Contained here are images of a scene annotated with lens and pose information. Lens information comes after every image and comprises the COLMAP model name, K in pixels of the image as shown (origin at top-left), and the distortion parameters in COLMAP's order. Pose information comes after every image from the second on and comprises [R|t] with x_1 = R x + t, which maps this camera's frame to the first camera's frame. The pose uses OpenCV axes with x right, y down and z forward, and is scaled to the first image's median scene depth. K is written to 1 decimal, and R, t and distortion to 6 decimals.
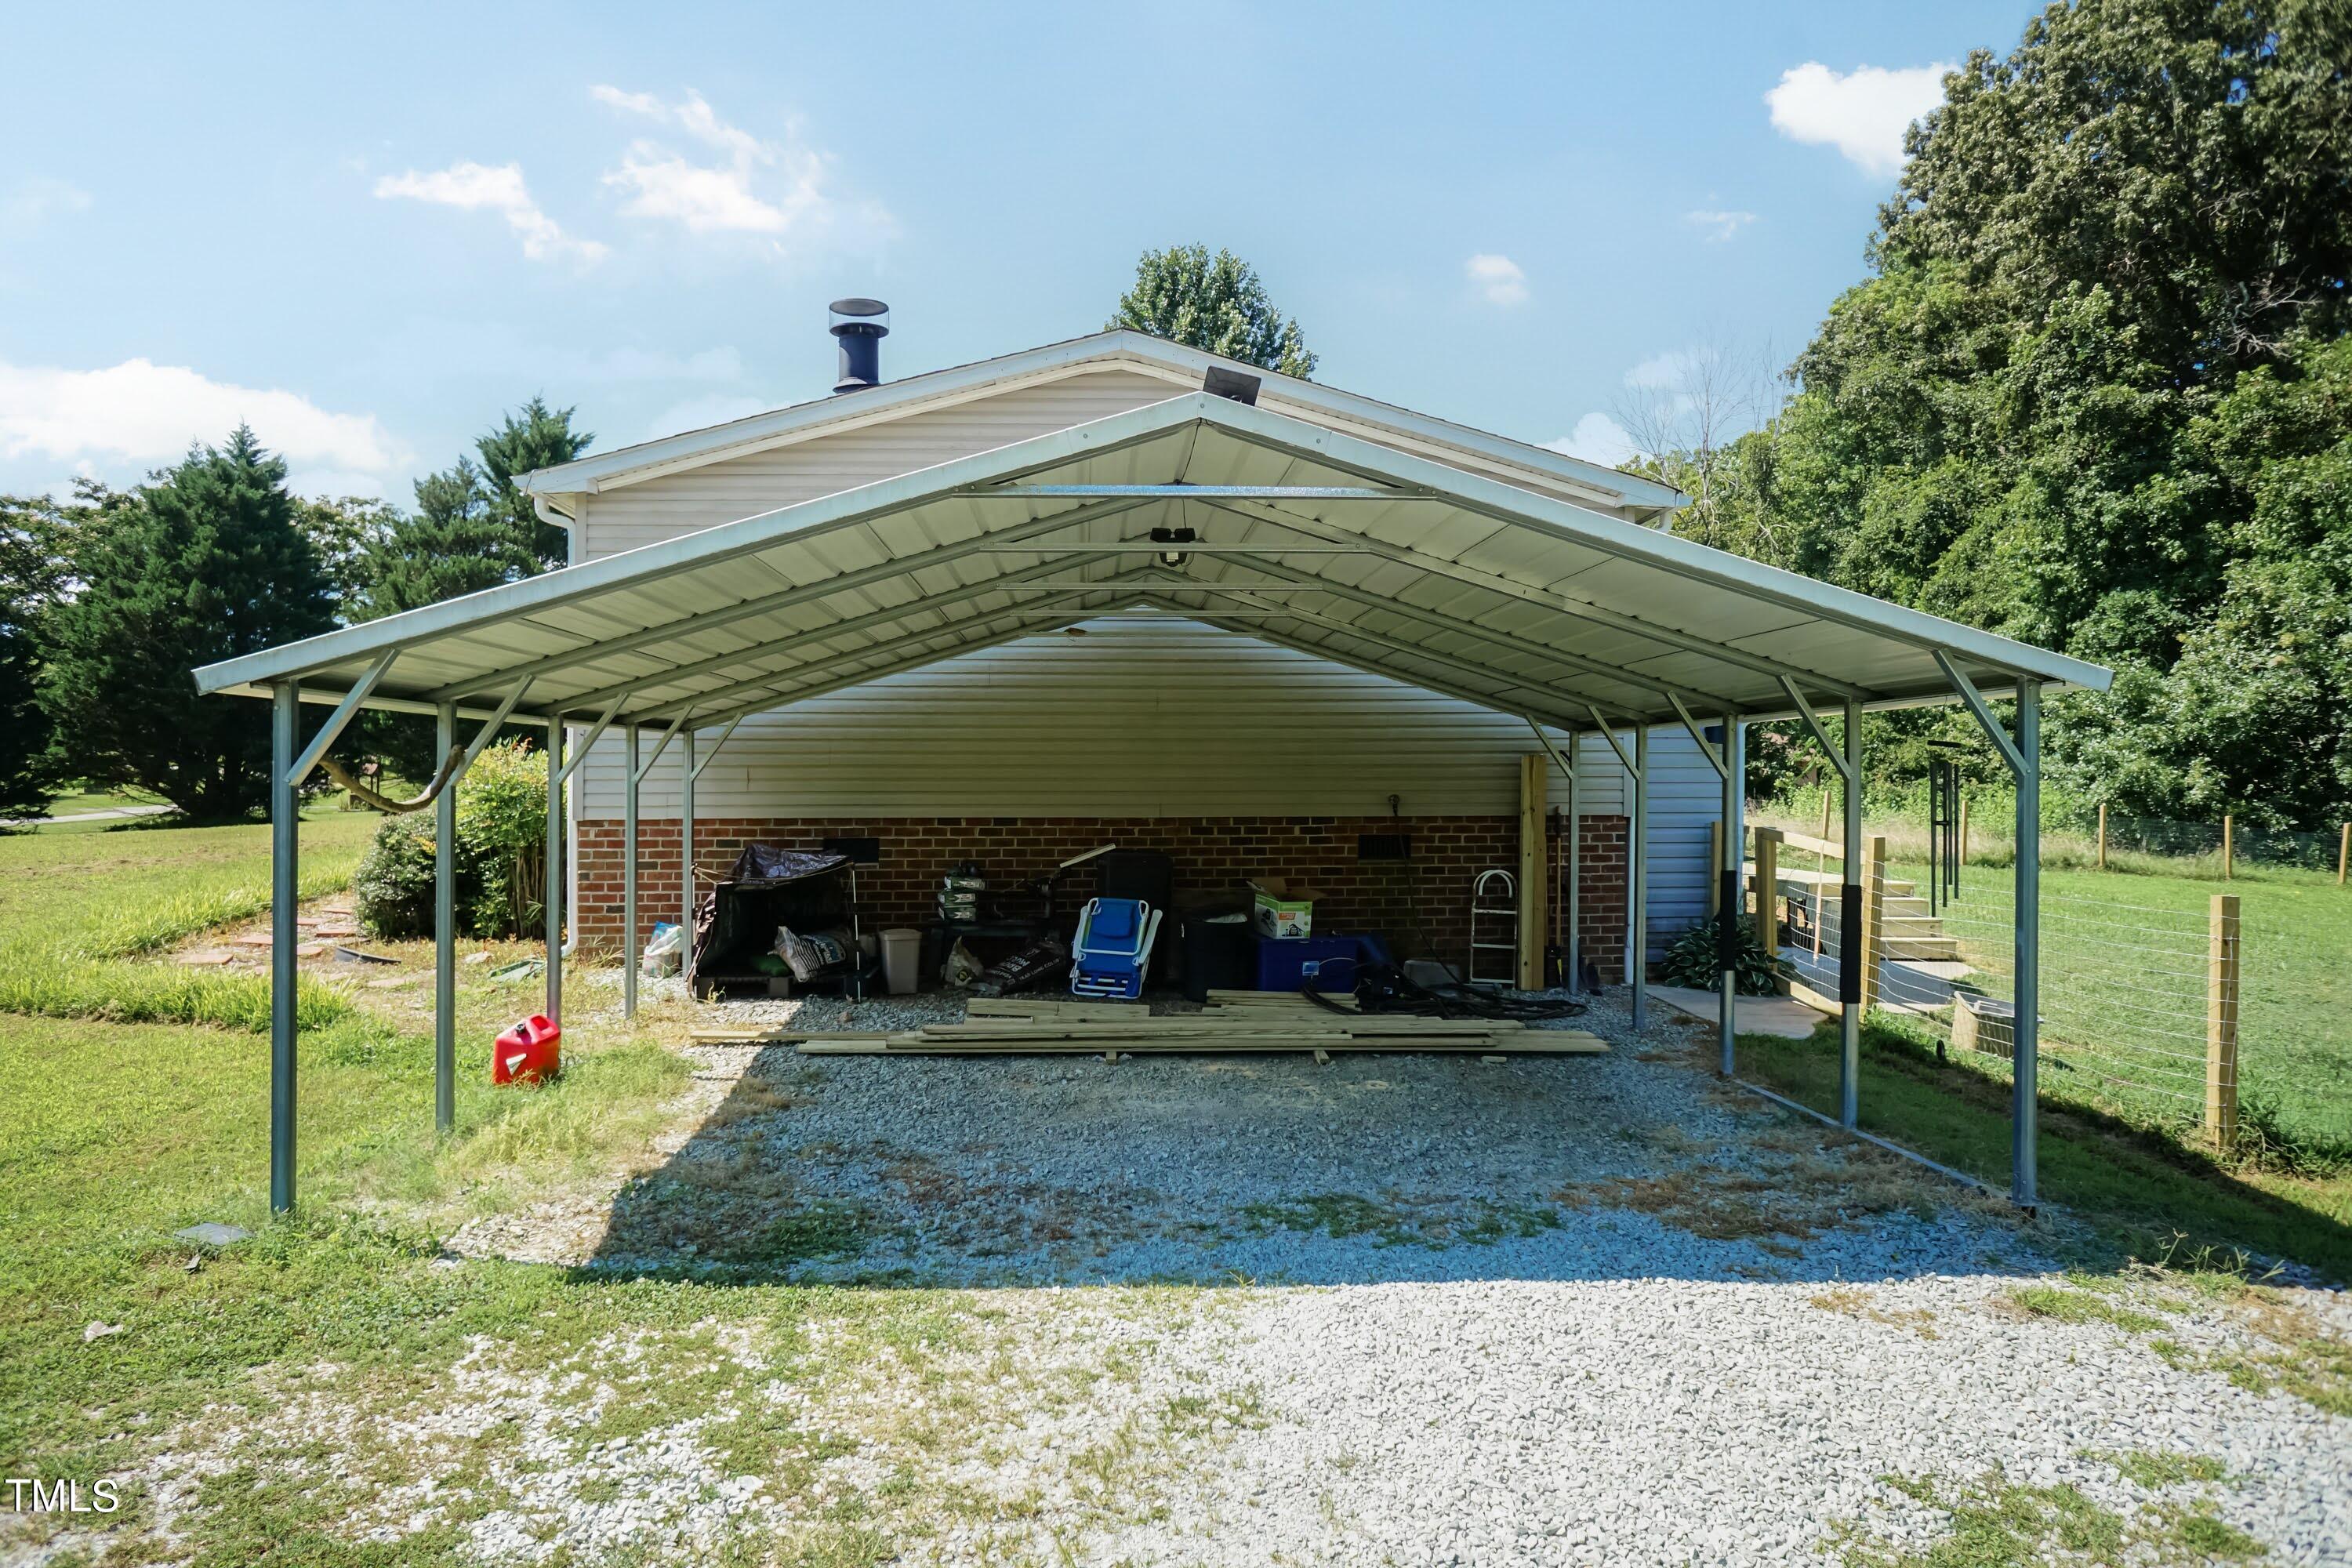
lens RADIAL K [[1652.3, 0, 1172.2], [0, 1652.3, 694.3], [0, 0, 1]] dist [-0.052529, 0.067450]
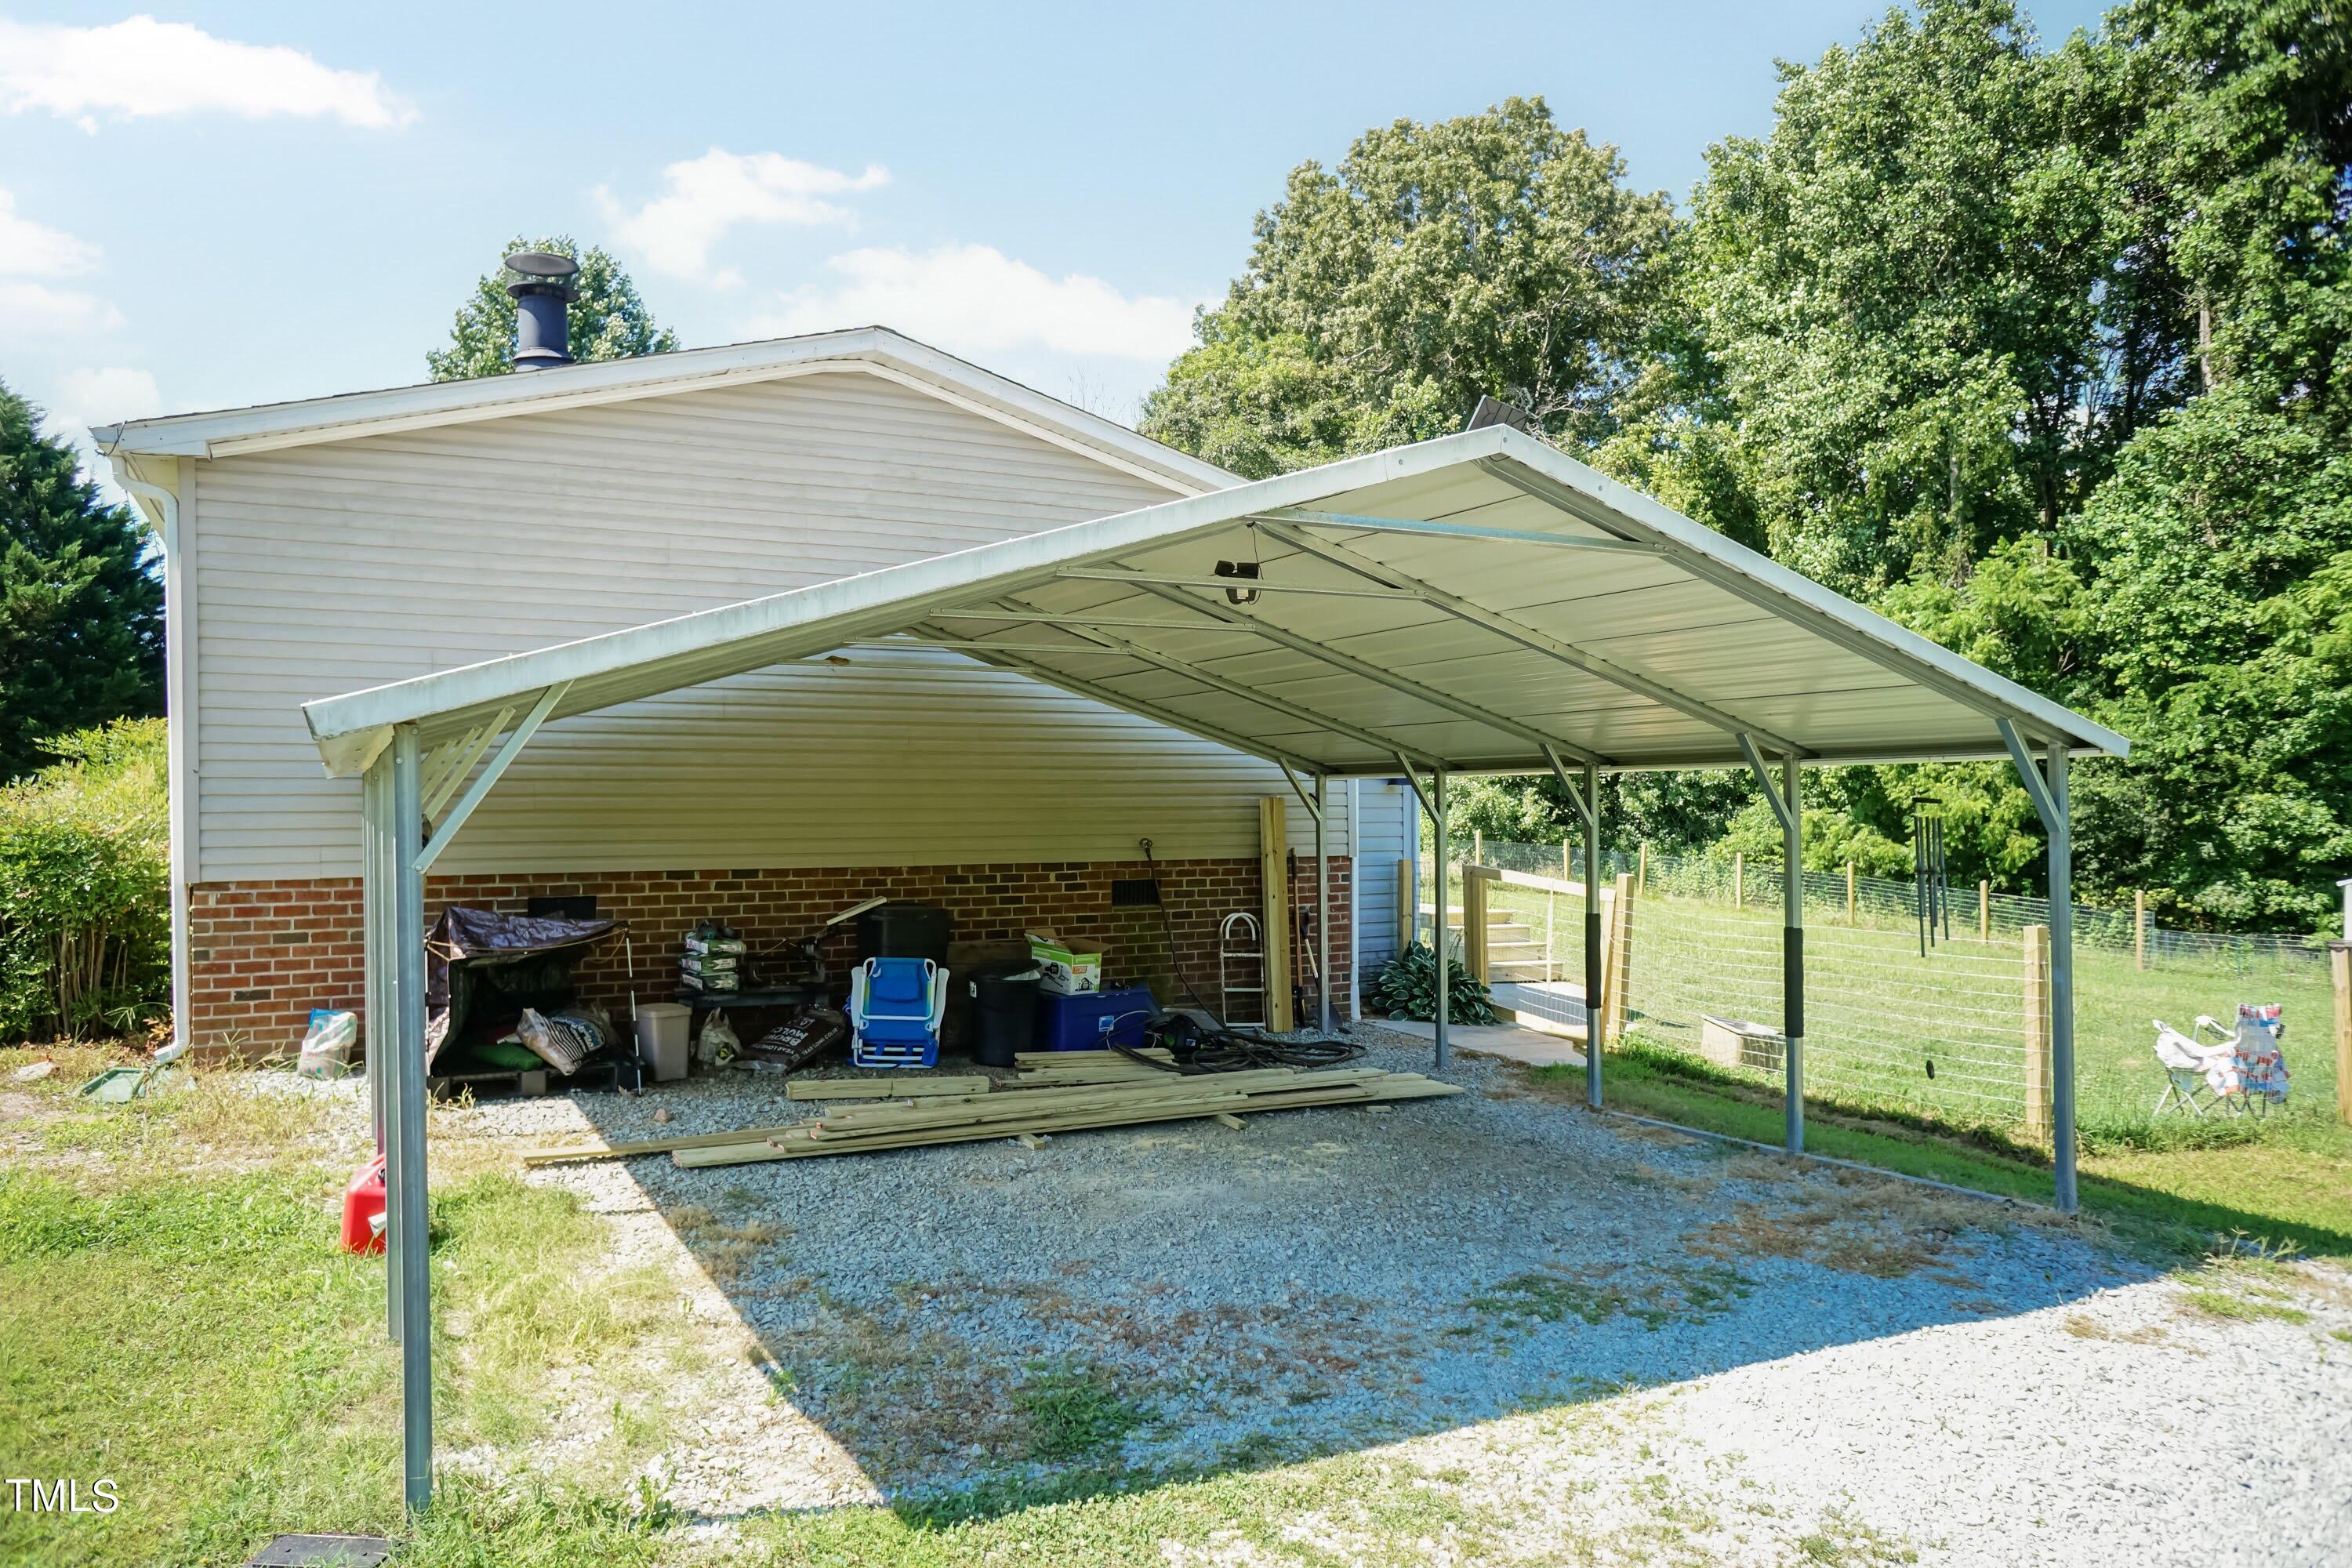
lens RADIAL K [[1629.8, 0, 1135.3], [0, 1629.8, 734.3], [0, 0, 1]] dist [-0.062374, 0.074912]
pose [[0.913576, 0.014870, 0.406395, -0.264029], [-0.019109, 0.999797, 0.006374, -0.006535], [-0.406218, -0.013589, 0.913675, 0.127739]]
